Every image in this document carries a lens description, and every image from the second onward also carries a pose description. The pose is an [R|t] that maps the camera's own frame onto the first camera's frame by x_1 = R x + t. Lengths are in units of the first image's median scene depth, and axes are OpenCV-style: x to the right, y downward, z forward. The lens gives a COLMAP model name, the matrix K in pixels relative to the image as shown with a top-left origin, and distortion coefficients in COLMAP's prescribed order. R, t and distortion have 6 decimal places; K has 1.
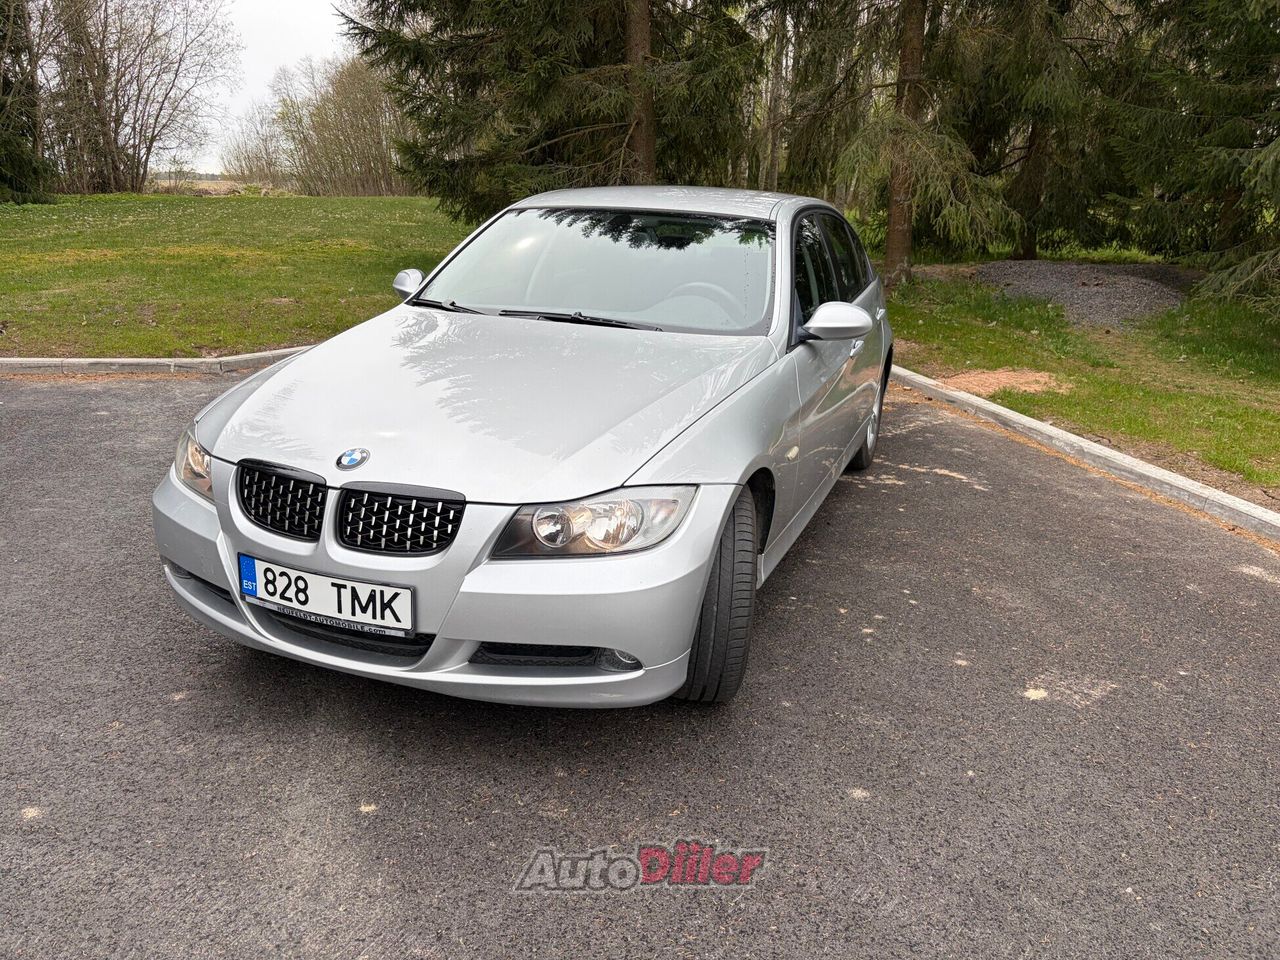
lens RADIAL K [[988.2, 0, 640.7], [0, 988.2, 481.7], [0, 0, 1]] dist [0.050652, -0.046027]
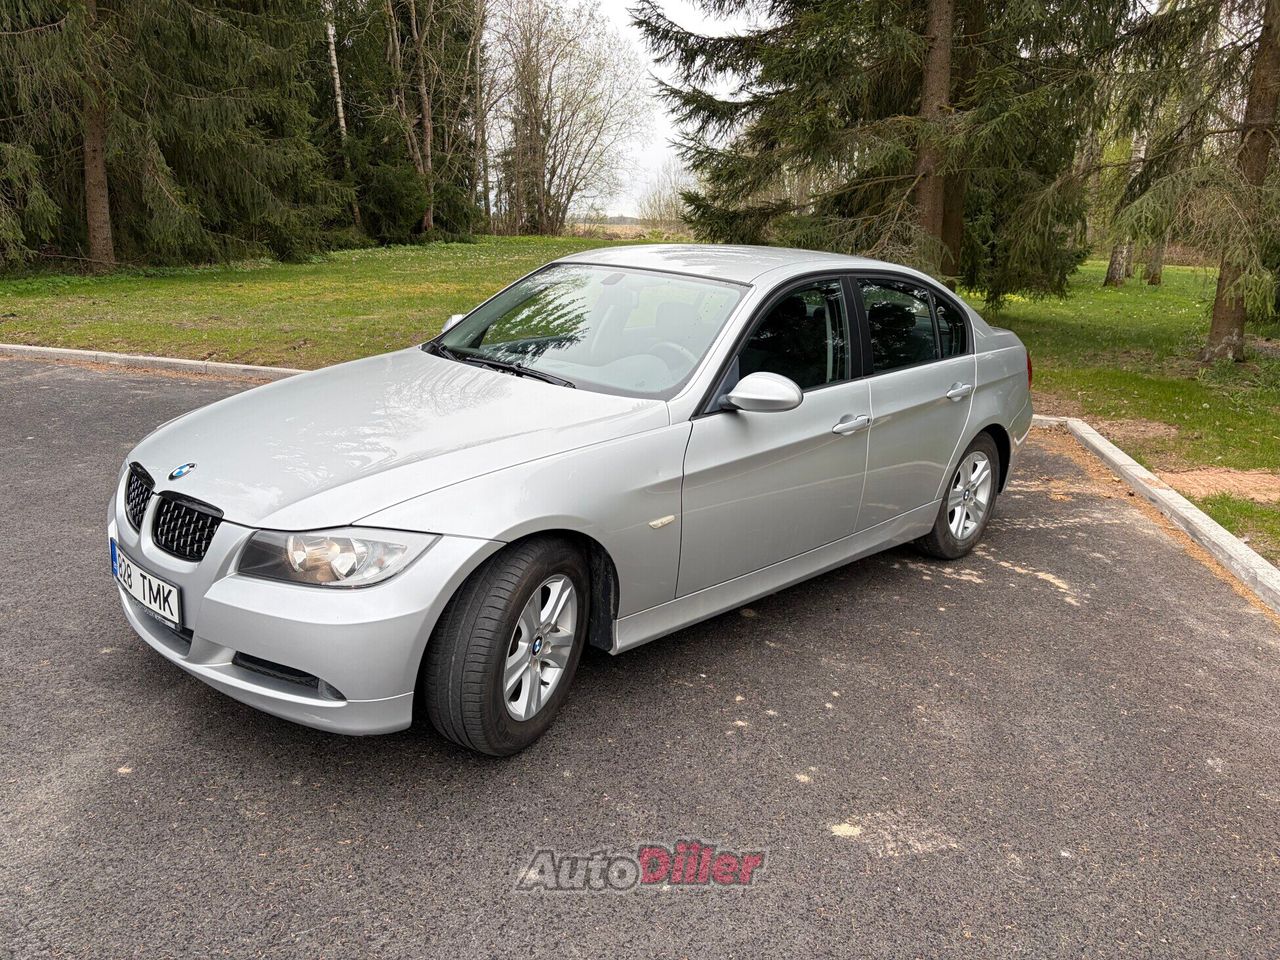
lens RADIAL K [[988.2, 0, 632.4], [0, 988.2, 480.1], [0, 0, 1]] dist [0.050652, -0.046027]
pose [[0.915006, 0.118556, -0.385628, 0.300039], [-0.135471, 0.990637, -0.016882, -0.029958], [0.380016, 0.067689, 0.922500, 0.055045]]
